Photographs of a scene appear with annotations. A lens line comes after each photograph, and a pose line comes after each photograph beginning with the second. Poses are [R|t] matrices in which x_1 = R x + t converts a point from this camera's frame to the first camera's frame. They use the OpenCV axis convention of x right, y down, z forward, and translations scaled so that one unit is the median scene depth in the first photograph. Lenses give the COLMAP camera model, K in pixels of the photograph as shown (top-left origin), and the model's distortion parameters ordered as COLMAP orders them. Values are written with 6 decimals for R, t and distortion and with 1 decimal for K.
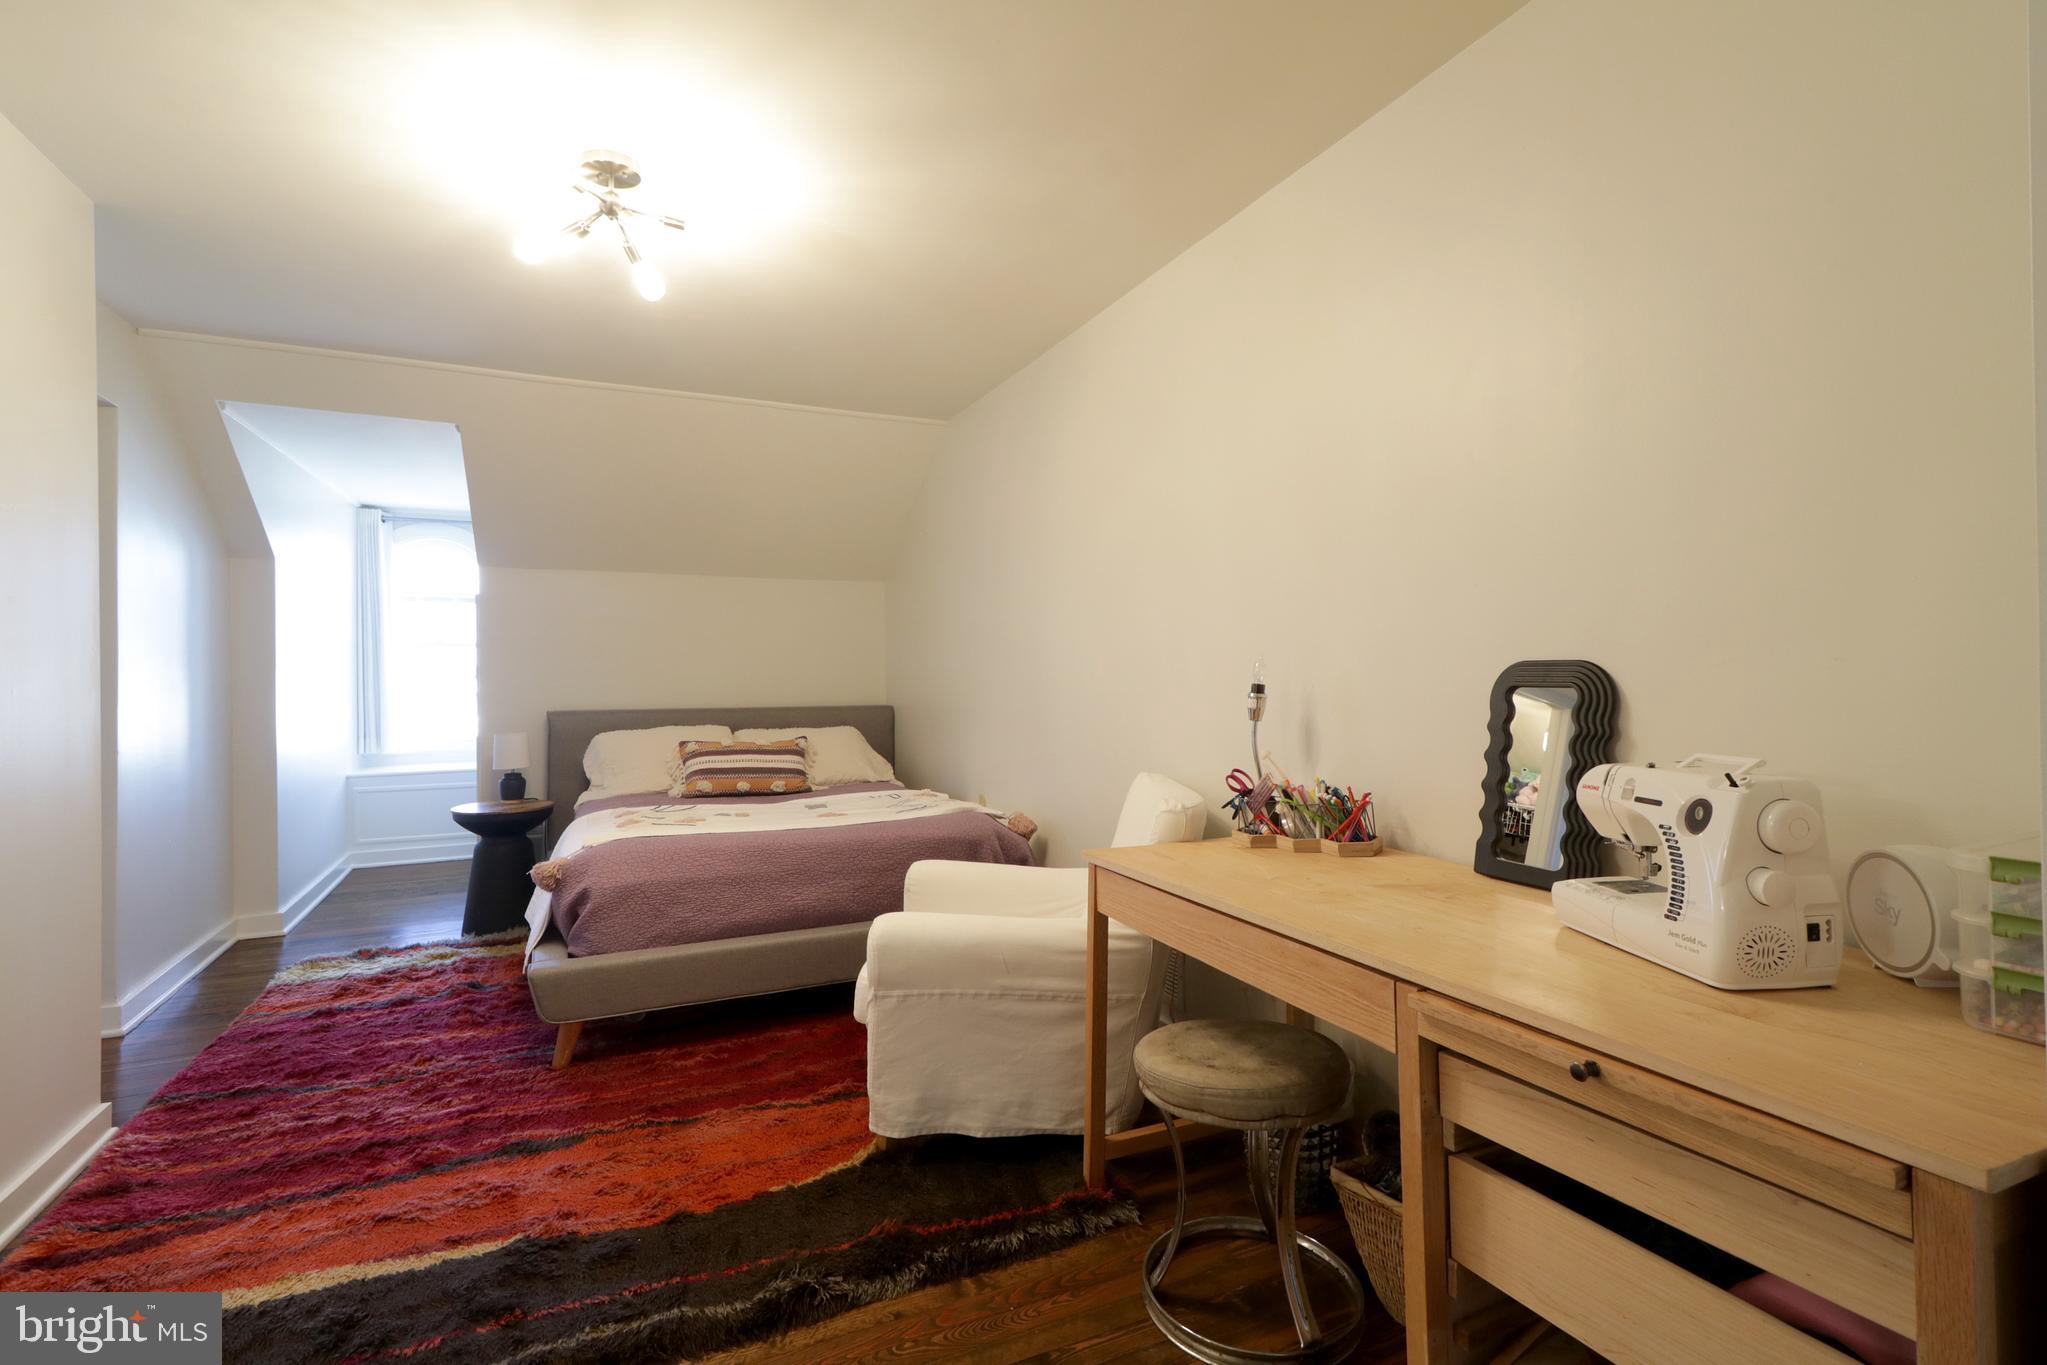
lens RADIAL K [[983.1, 0, 1022.5], [0, 983.1, 674.6], [0, 0, 1]] dist [0.004154, -0.000328]
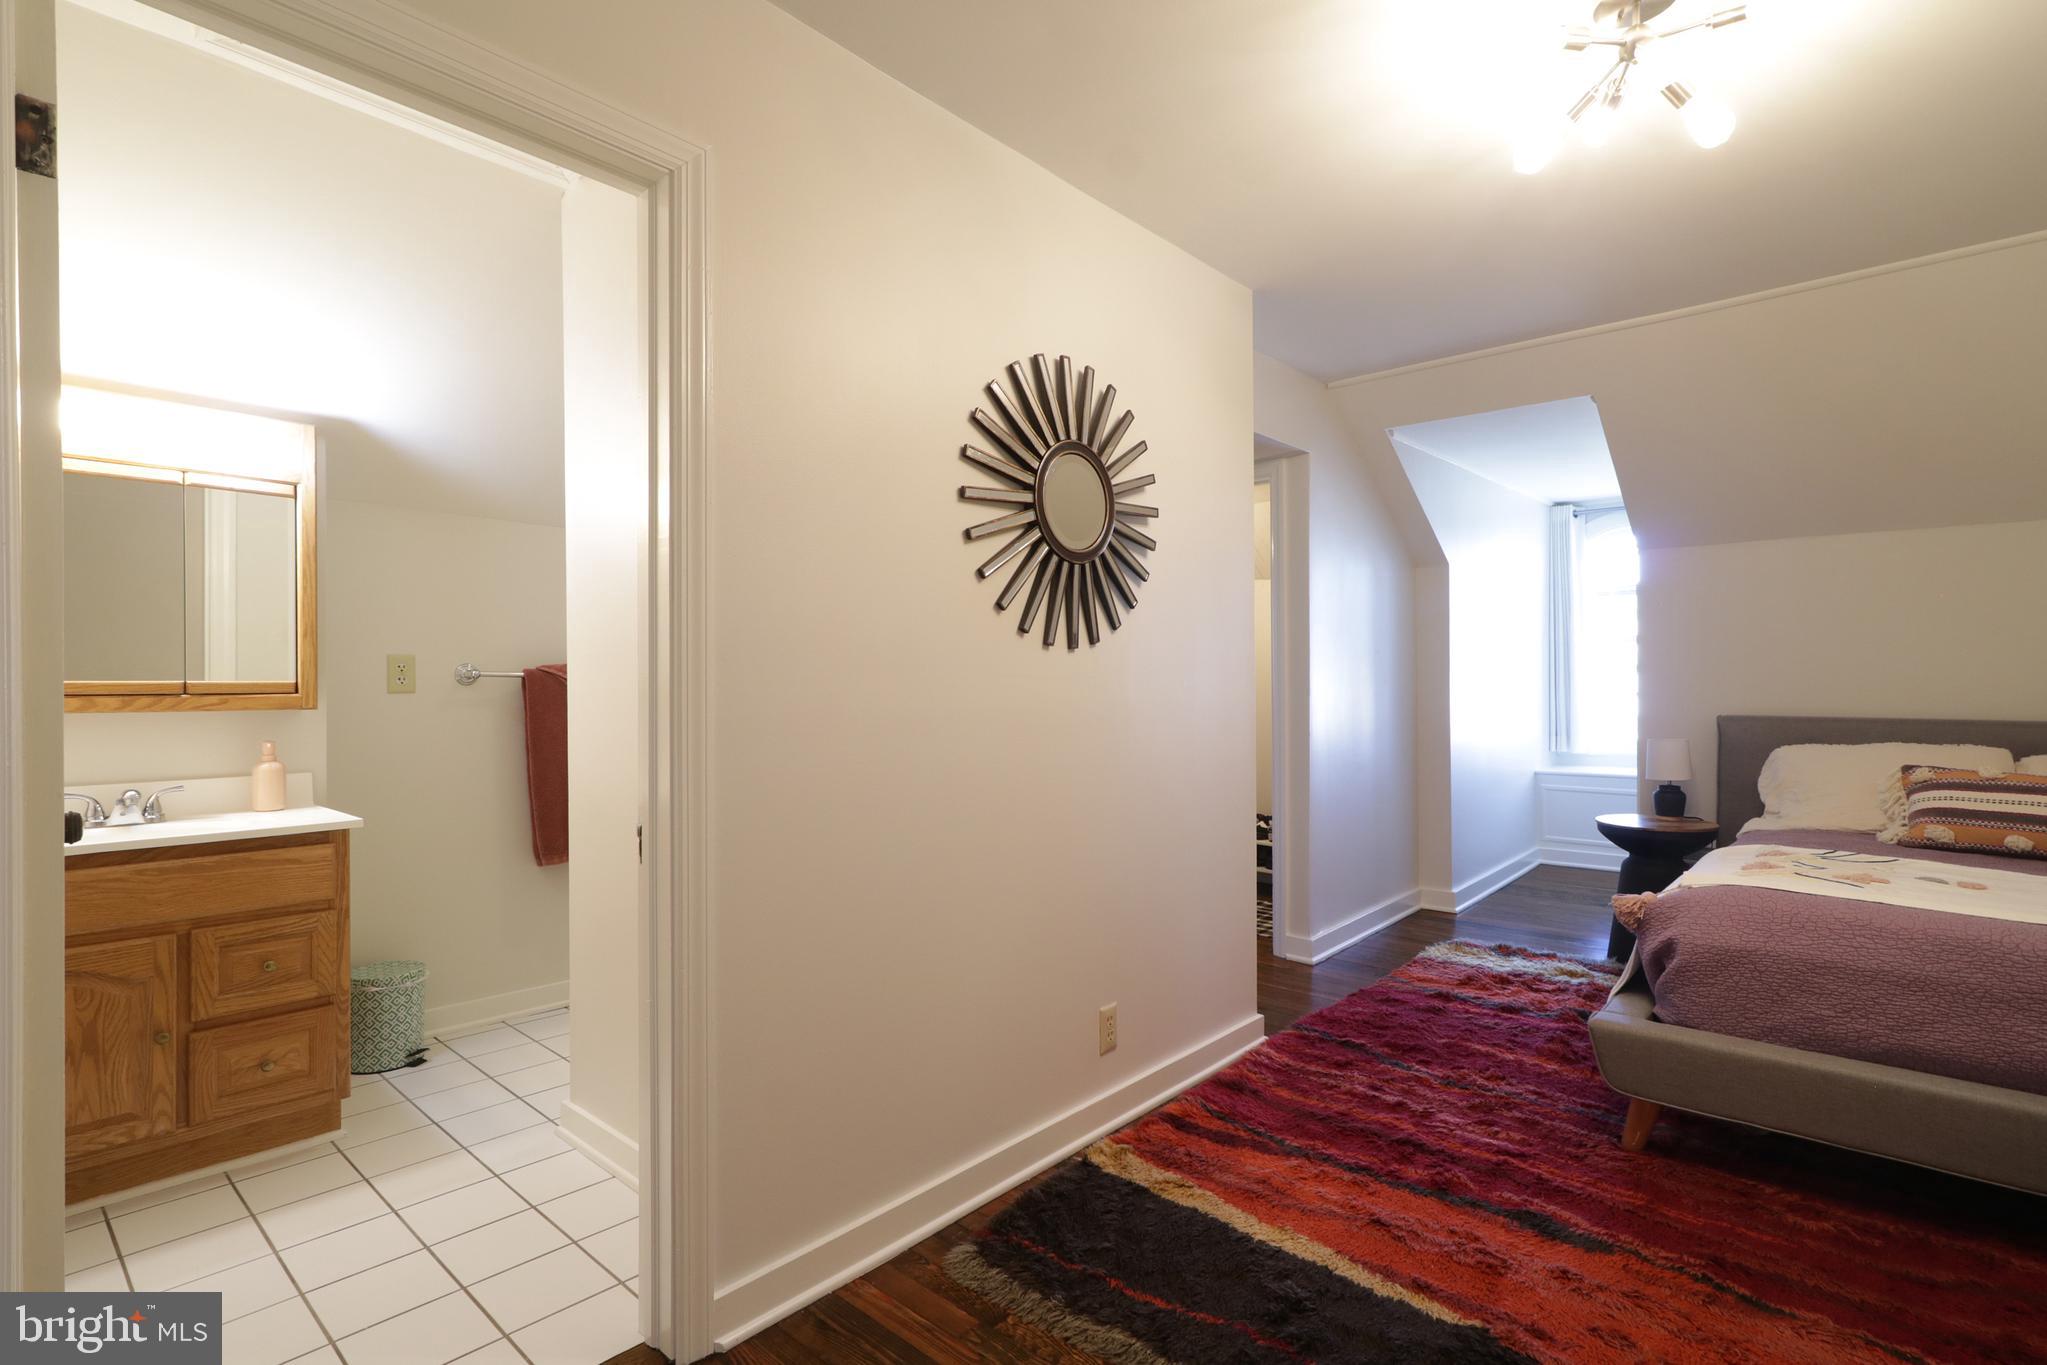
lens RADIAL K [[983.1, 0, 1021.4], [0, 983.1, 688.6], [0, 0, 1]] dist [0.004154, -0.000328]
pose [[0.391602, 0.012404, -0.920051, 0.078737], [-0.000020, 0.999909, 0.013472, 0.005751], [0.920135, -0.005257, 0.391567, 0.211208]]
